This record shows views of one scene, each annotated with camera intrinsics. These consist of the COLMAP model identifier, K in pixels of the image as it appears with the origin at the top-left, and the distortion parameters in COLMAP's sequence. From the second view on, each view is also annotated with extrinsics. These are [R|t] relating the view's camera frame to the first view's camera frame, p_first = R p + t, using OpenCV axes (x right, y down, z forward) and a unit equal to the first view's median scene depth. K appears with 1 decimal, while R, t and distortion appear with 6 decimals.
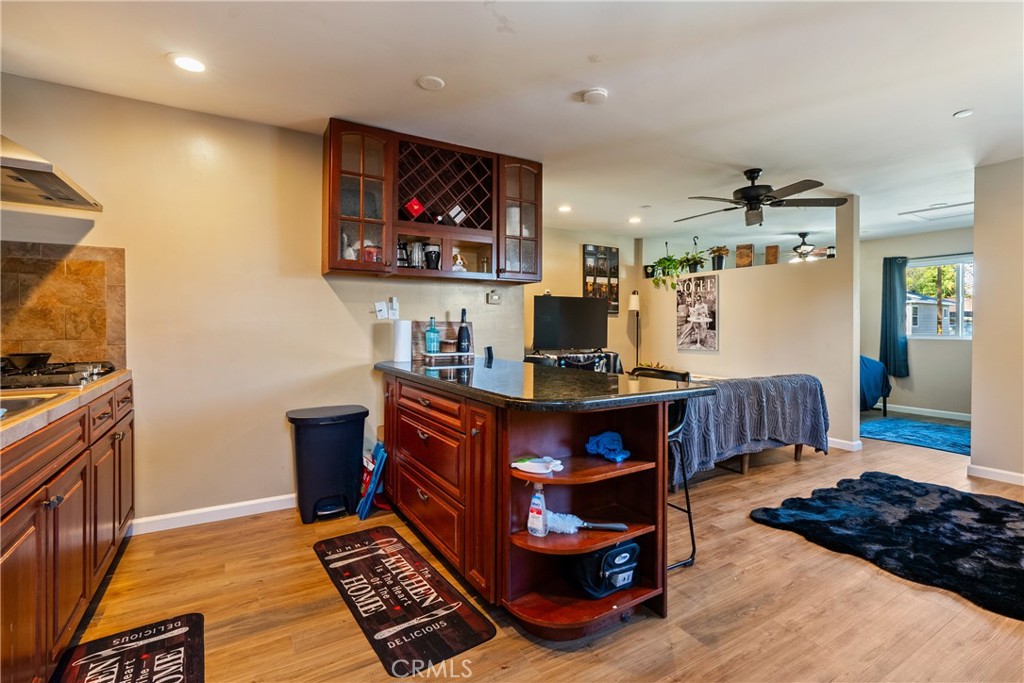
lens RADIAL K [[466.5, 0, 519.1], [0, 466.5, 326.0], [0, 0, 1]] dist [-0.000889, 0.000325]
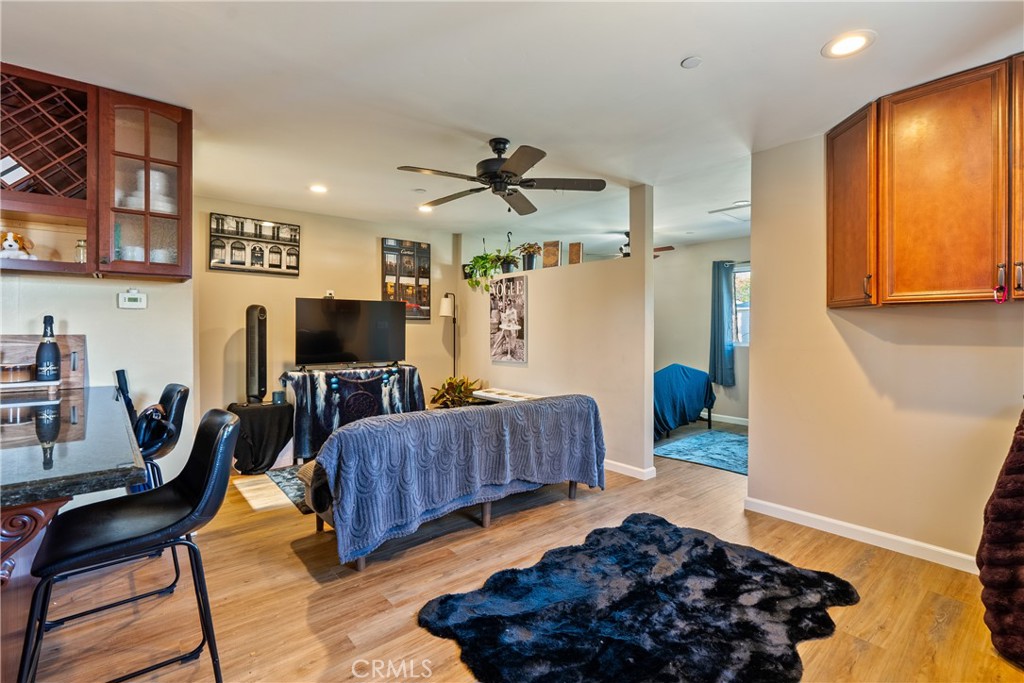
lens RADIAL K [[466.2, 0, 514.5], [0, 466.2, 330.9], [0, 0, 1]] dist [-0.021324, 0.013500]
pose [[0.987108, -0.002840, 0.160029, 0.263334], [0.002388, 0.999993, 0.003018, -0.009445], [-0.160036, -0.002597, 0.987108, 0.143866]]
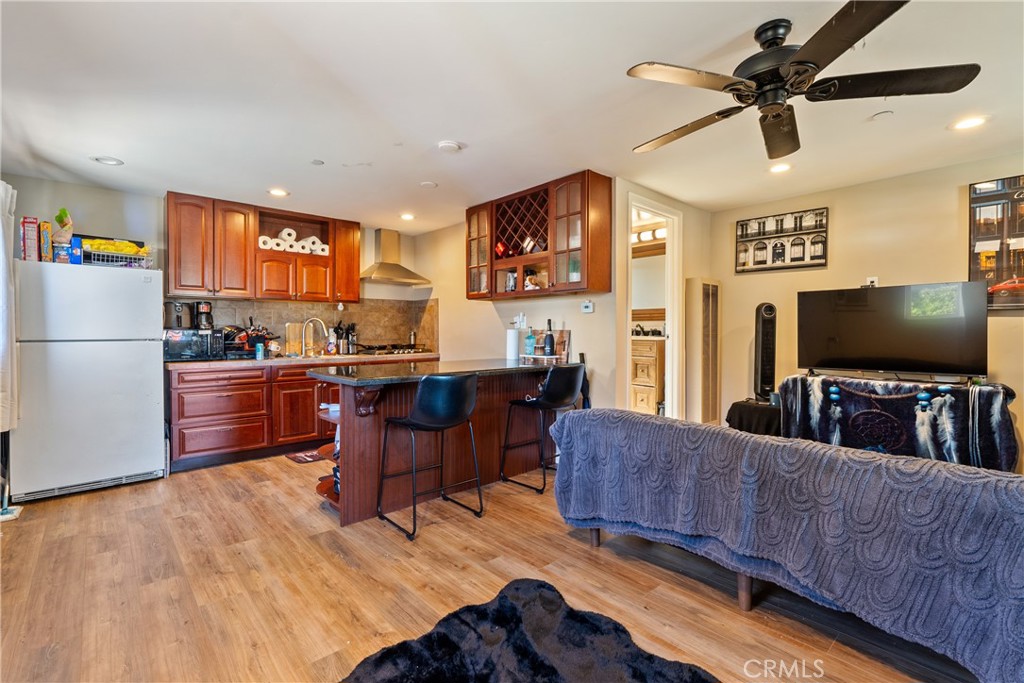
lens RADIAL K [[466.2, 0, 514.5], [0, 466.2, 330.9], [0, 0, 1]] dist [-0.021324, 0.013500]
pose [[0.194900, -0.005831, -0.980806, 0.620752], [-0.003117, 0.999974, -0.006564, 0.000940], [0.980818, 0.004336, 0.194876, 0.411631]]
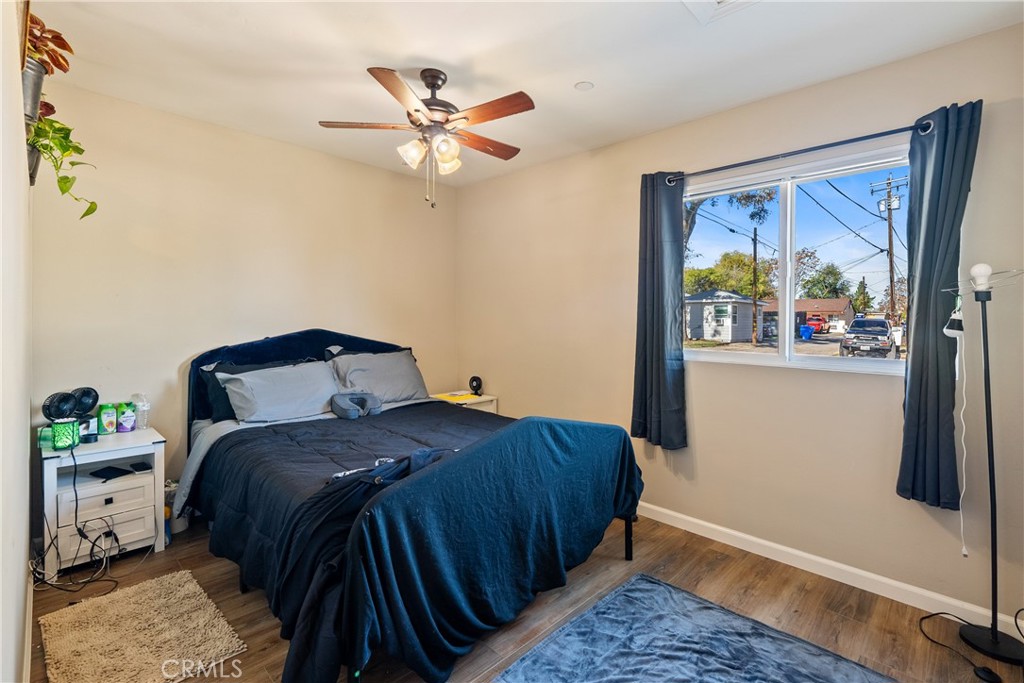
lens RADIAL K [[466.2, 0, 514.5], [0, 466.2, 330.9], [0, 0, 1]] dist [-0.021324, 0.013500]
pose [[0.967685, -0.003996, 0.252131, 0.644109], [0.000005, 0.999875, 0.015828, -0.008313], [-0.252163, -0.015315, 0.967564, 0.702262]]
